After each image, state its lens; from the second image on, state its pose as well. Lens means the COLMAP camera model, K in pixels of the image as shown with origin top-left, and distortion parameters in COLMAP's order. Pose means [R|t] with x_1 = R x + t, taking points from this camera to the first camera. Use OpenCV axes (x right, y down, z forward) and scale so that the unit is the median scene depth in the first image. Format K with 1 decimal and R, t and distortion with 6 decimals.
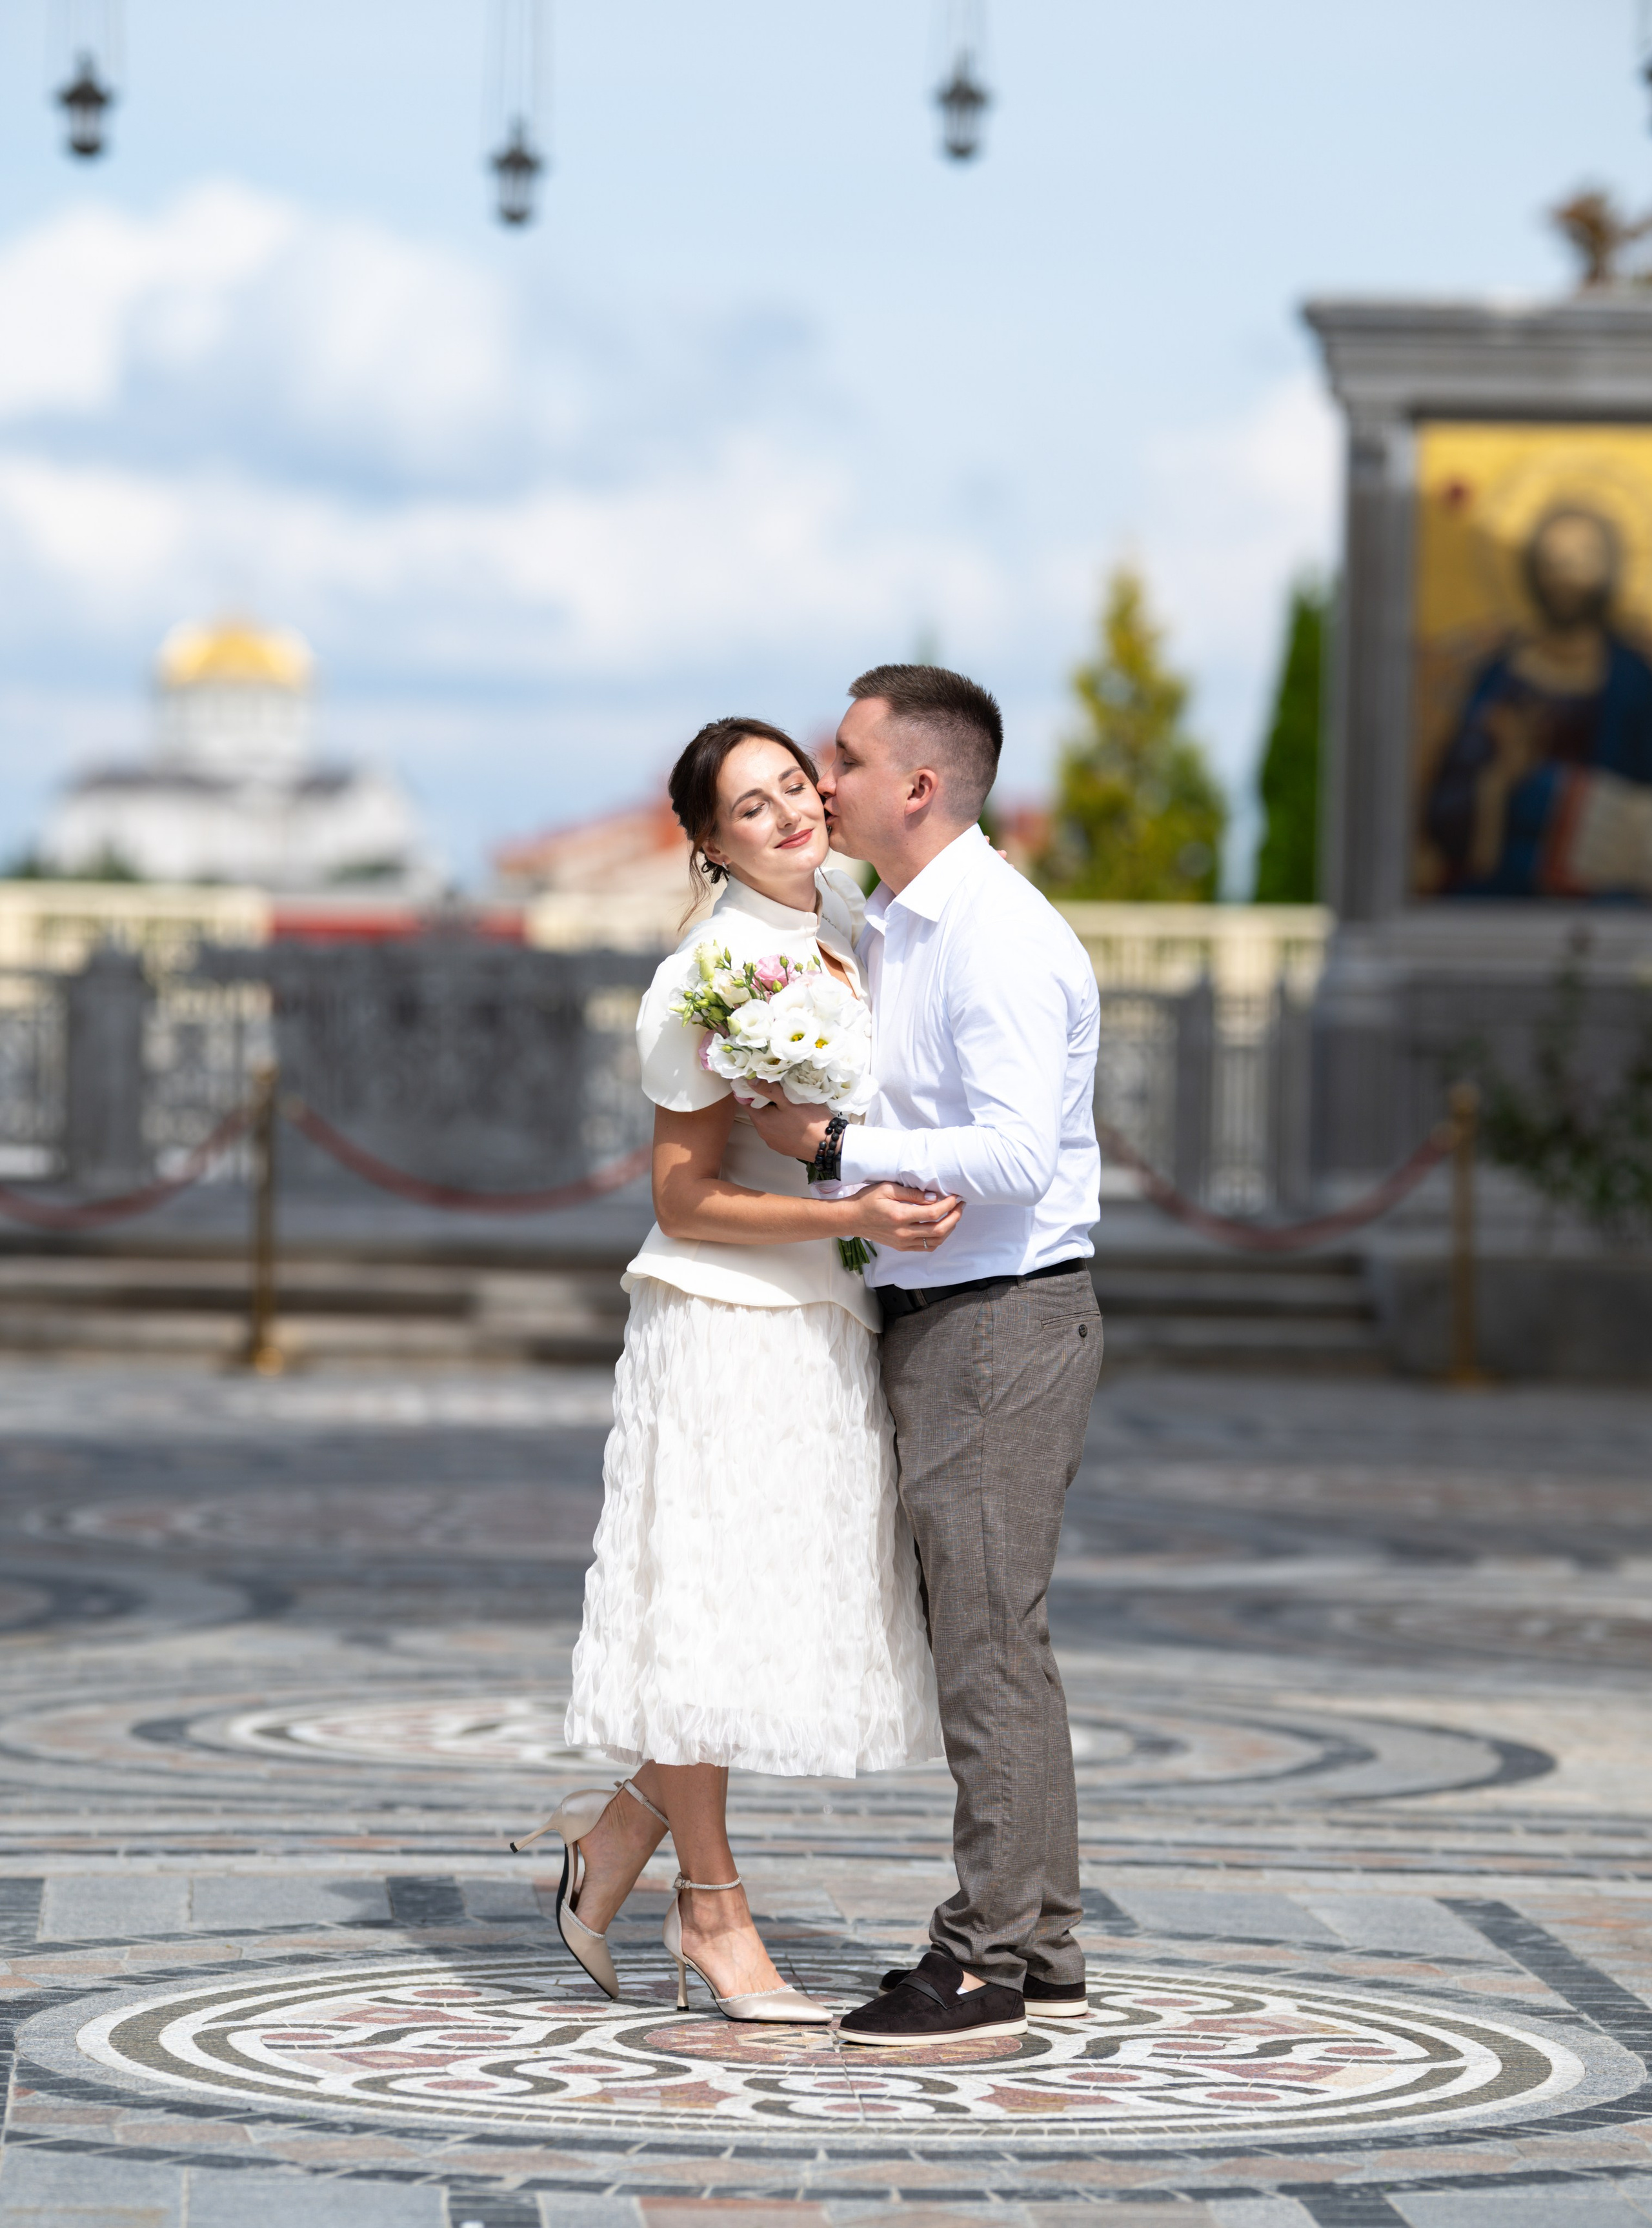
lens RADIAL K [[9092.5, 0, 826.0], [0, 9092.5, 1114.0], [0, 0, 1]] dist [0.708961, 0.539041]
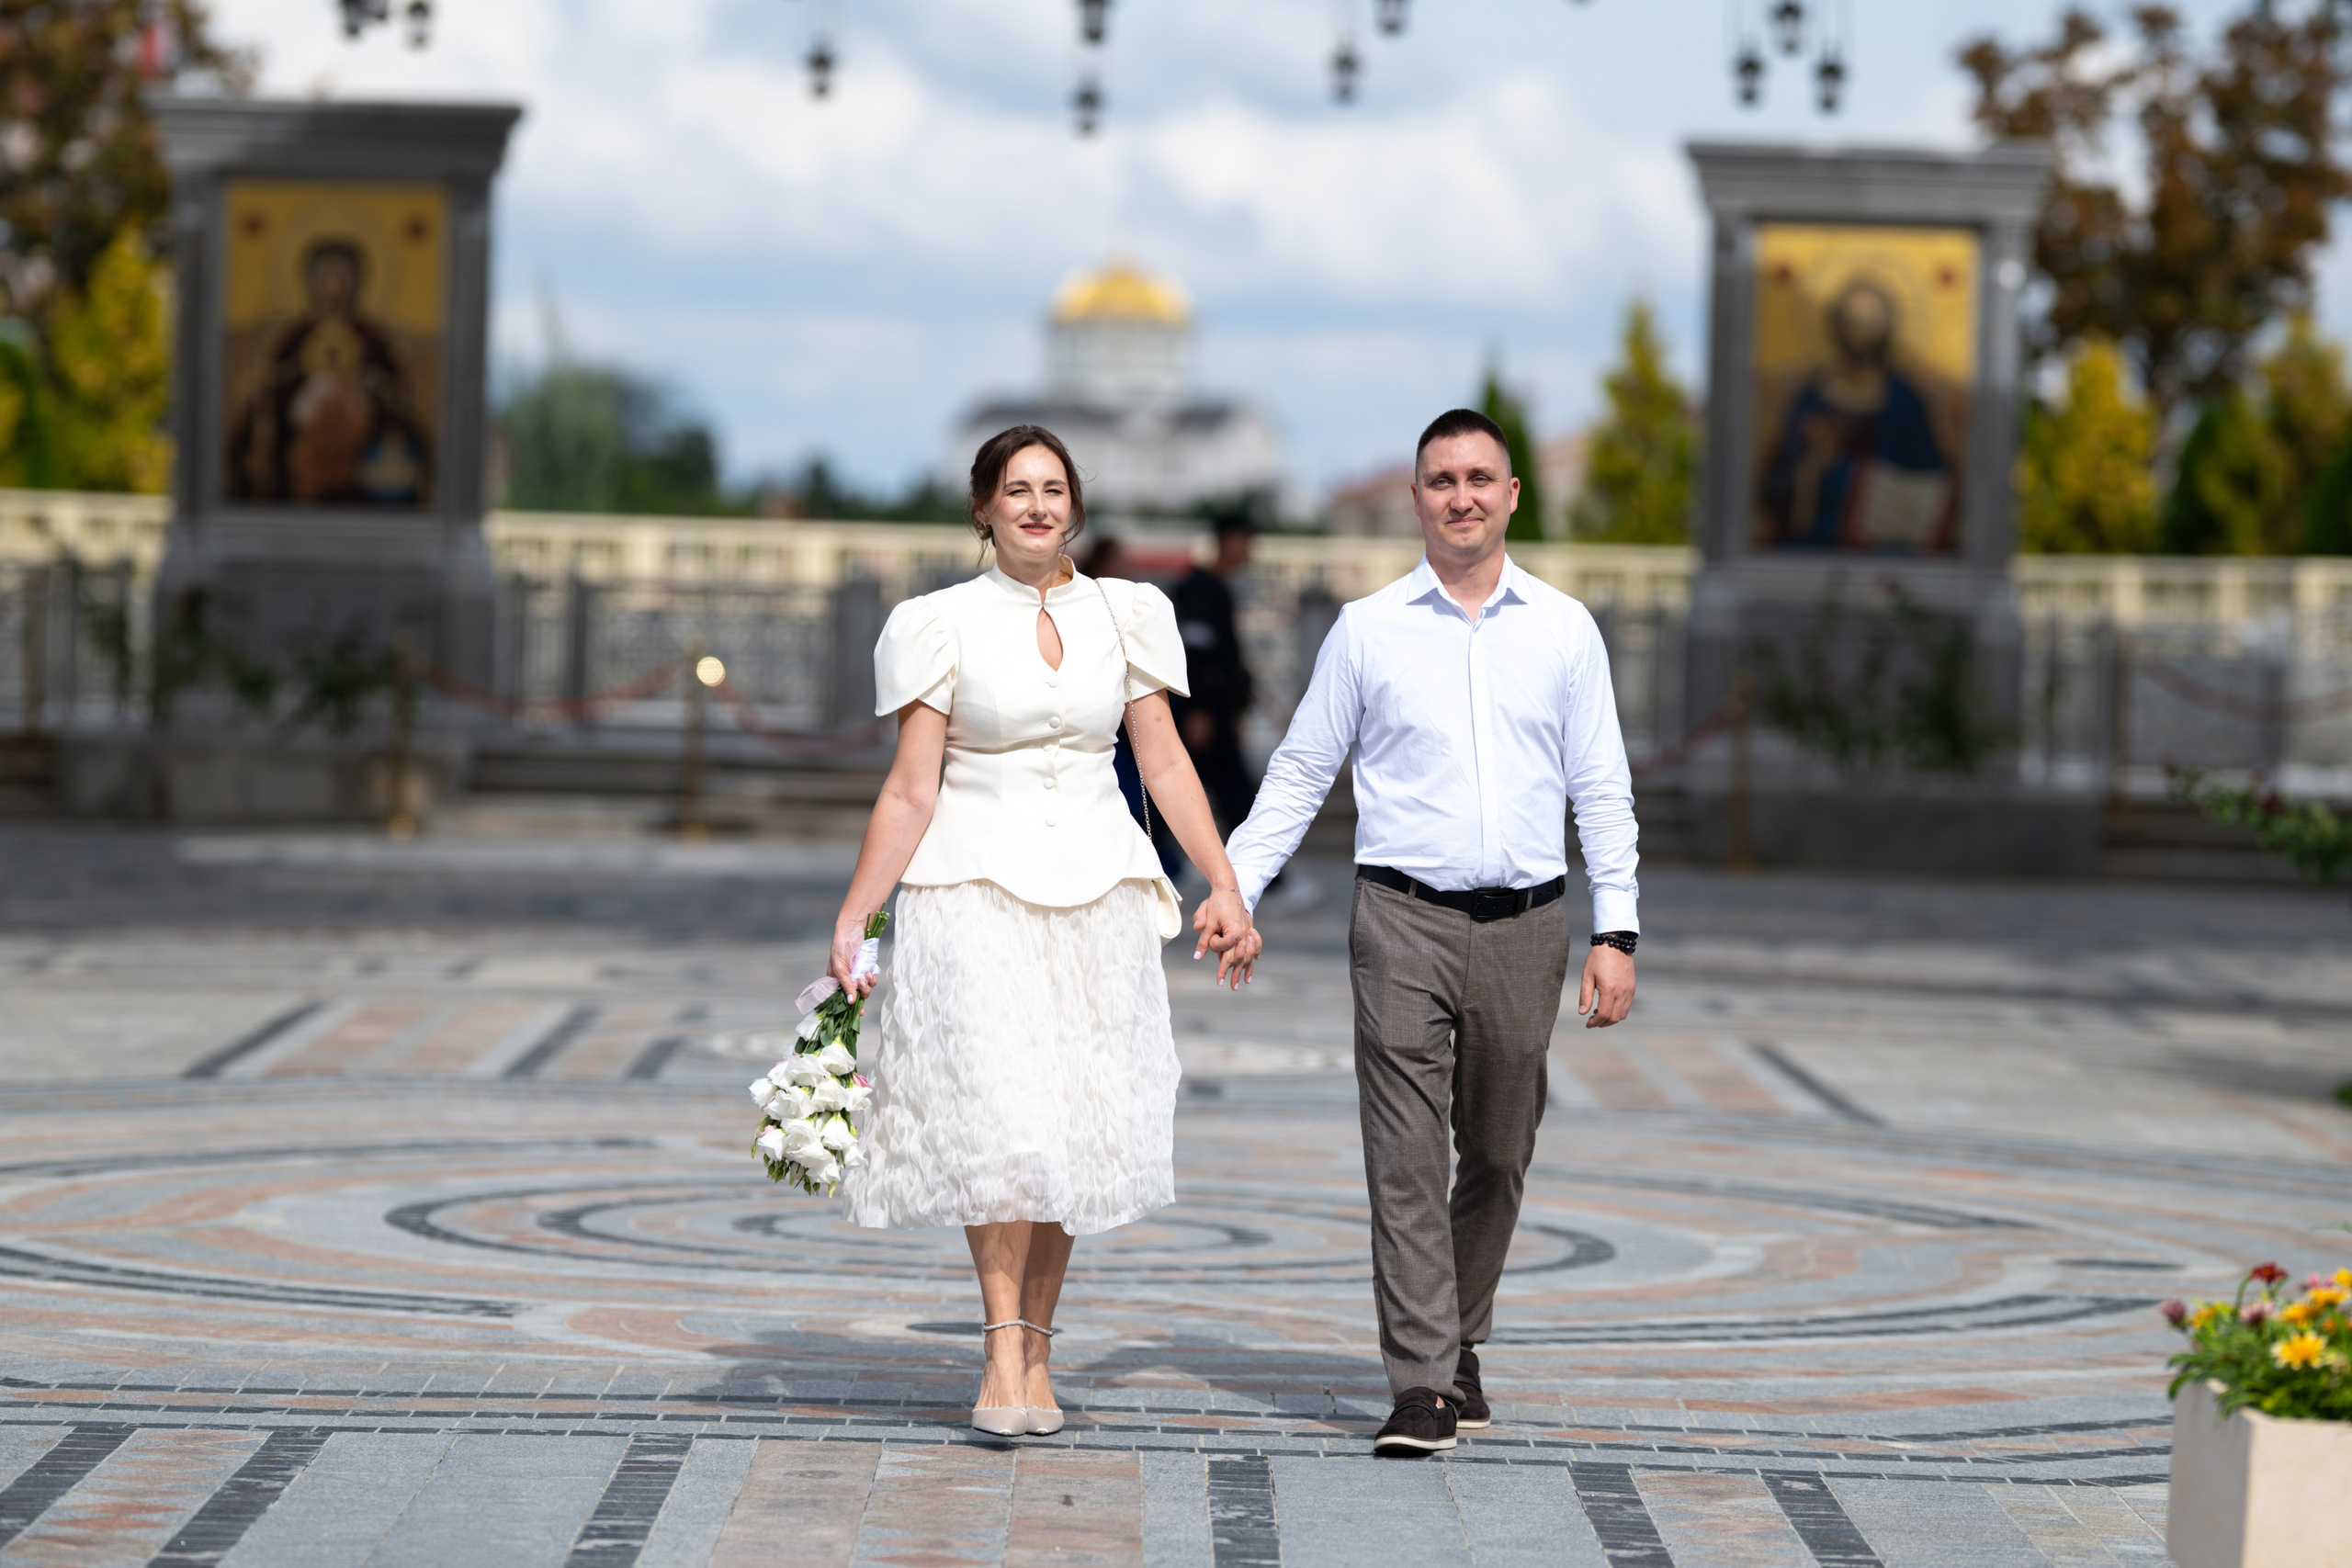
lens RADIAL K [[9168.7, 0, 1176.0], [0, 9168.7, 784.0], [0, 0, 1]] dist [0.092238, 3.024295]
pose [[0.997936, 0.010369, -0.063369, 0.180147], [-0.010054, 0.999935, 0.005297, 0.019896], [0.063419, -0.004649, 0.997976, -1.291966]]
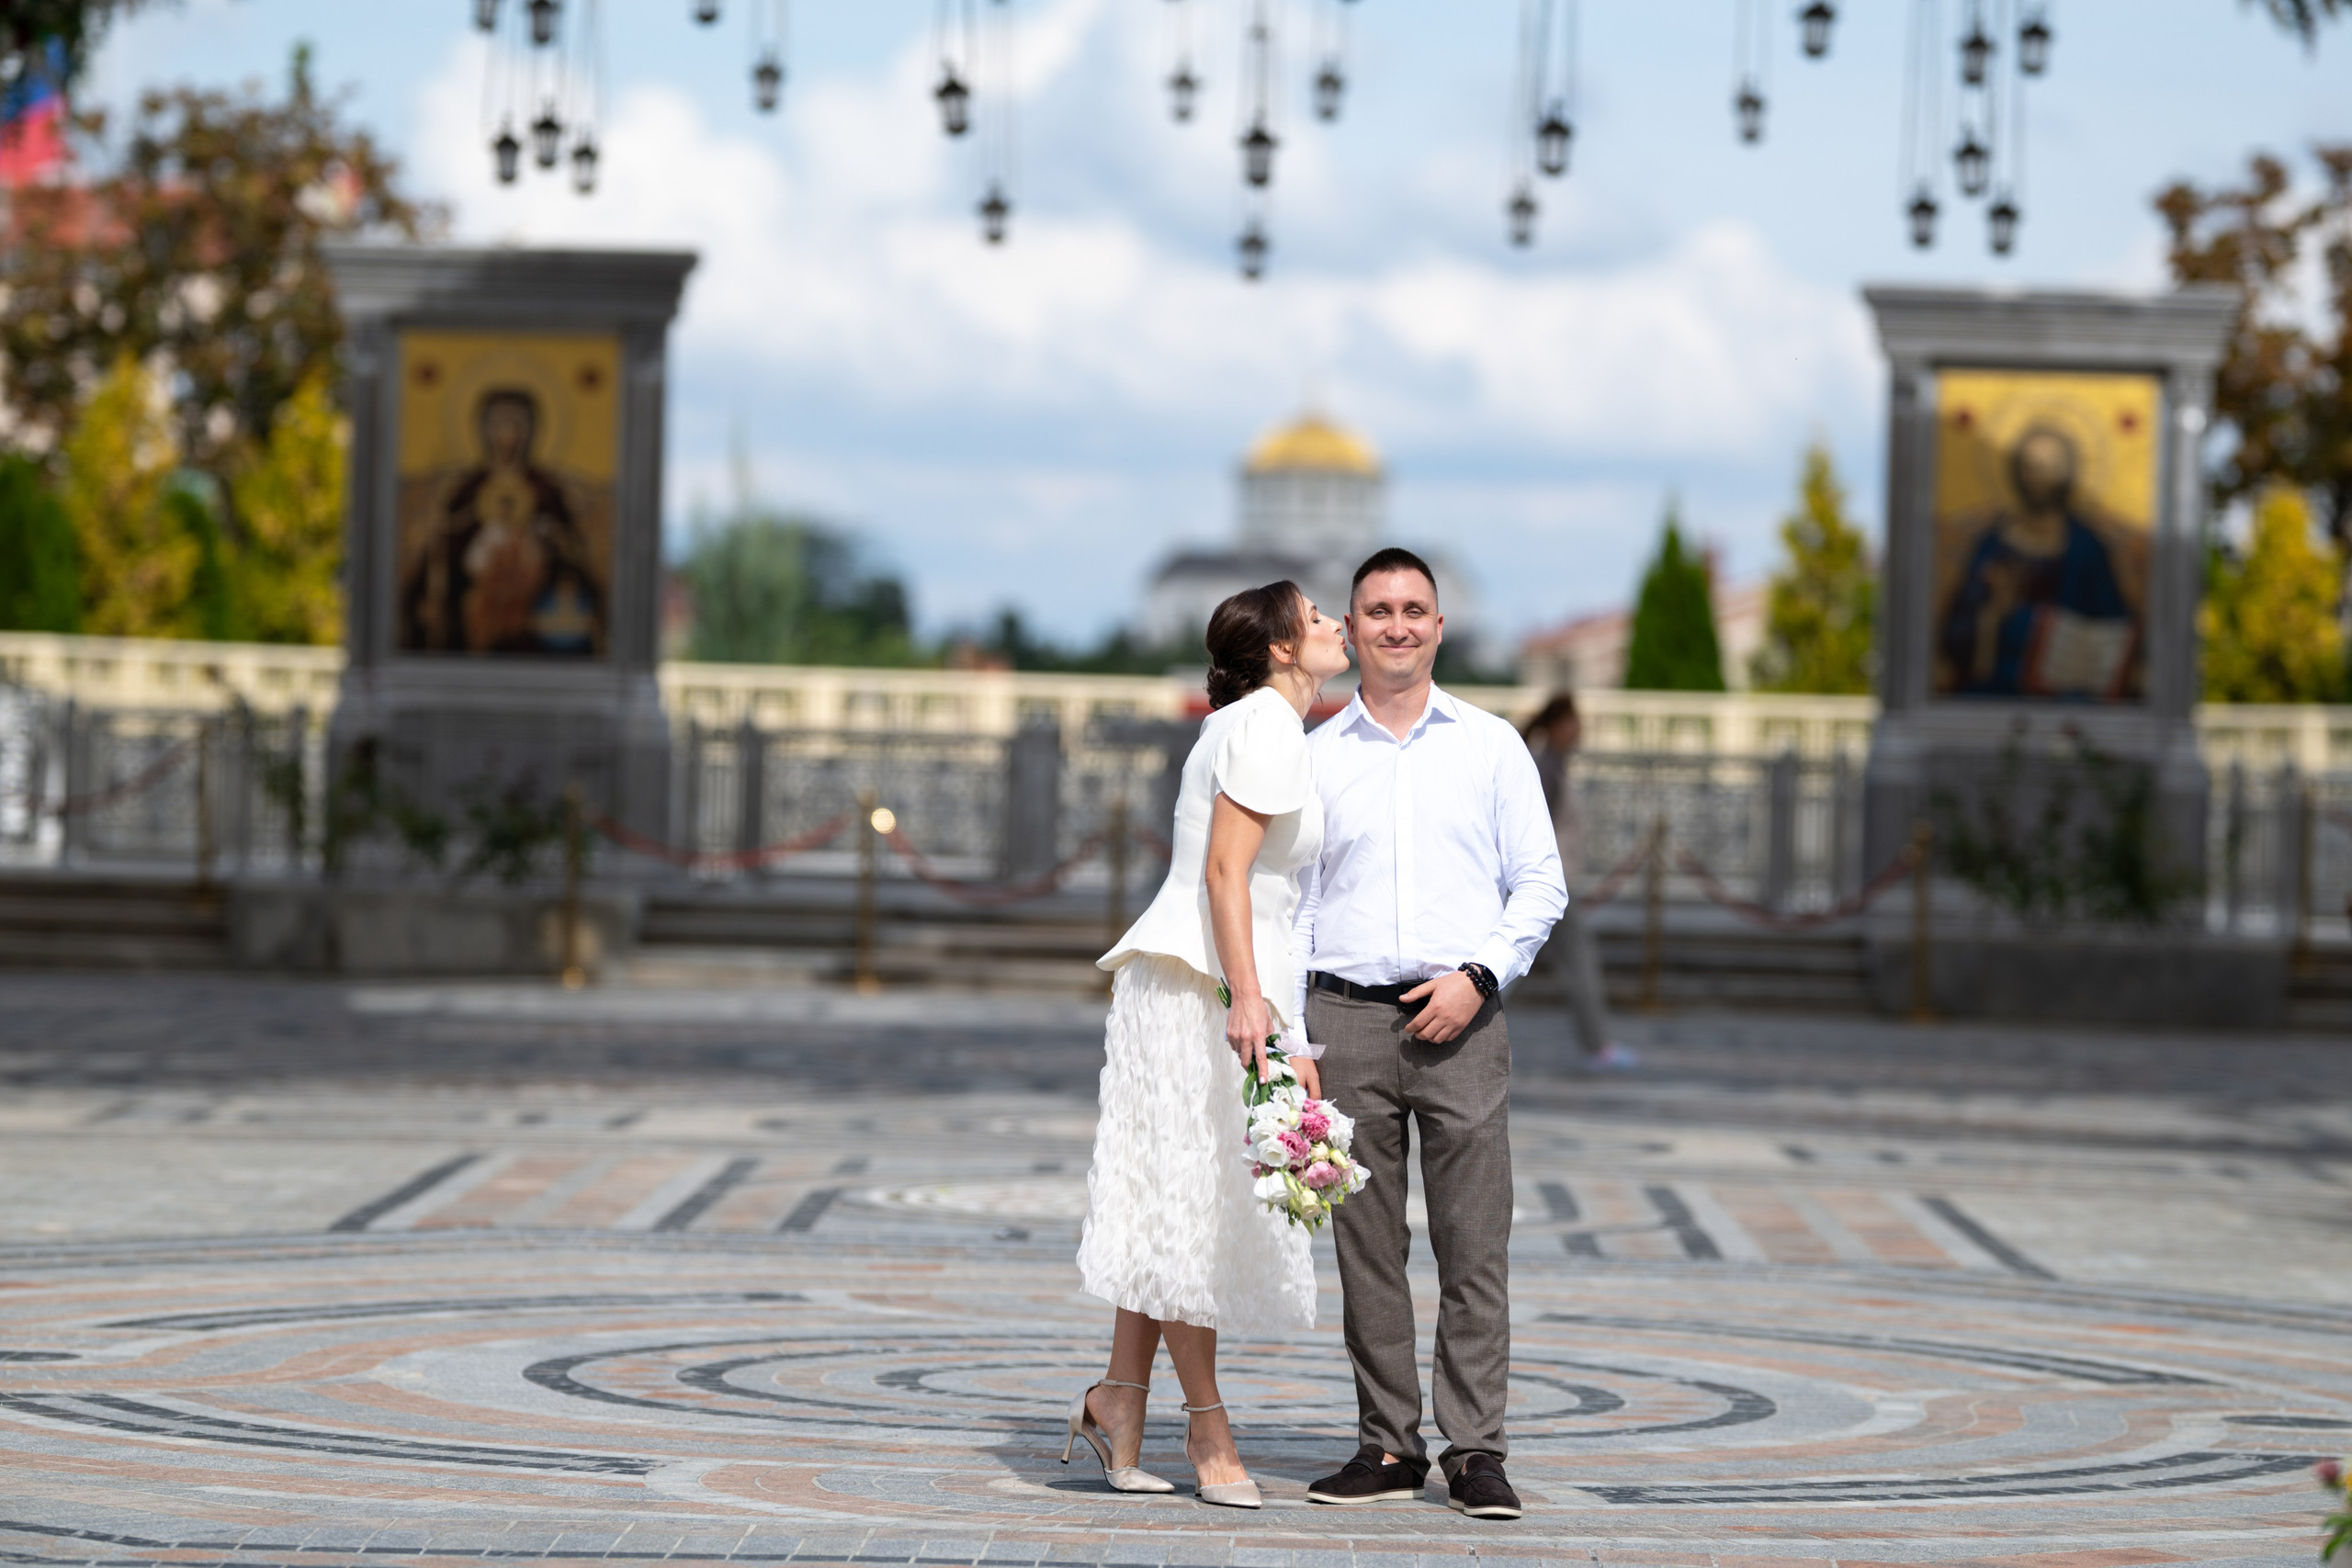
lens RADIAL K [[9131.7, 0, 1176.0], [0, 9131.7, 784.0], [0, 0, 1]] dist [0.128315, -0.267862]
pose [[0.996288, 0.008264, -0.085682, 0.189167], [-0.009243, 0.999896, -0.011041, 0.020712], [0.085582, 0.011792, 0.996261, -1.251864]]
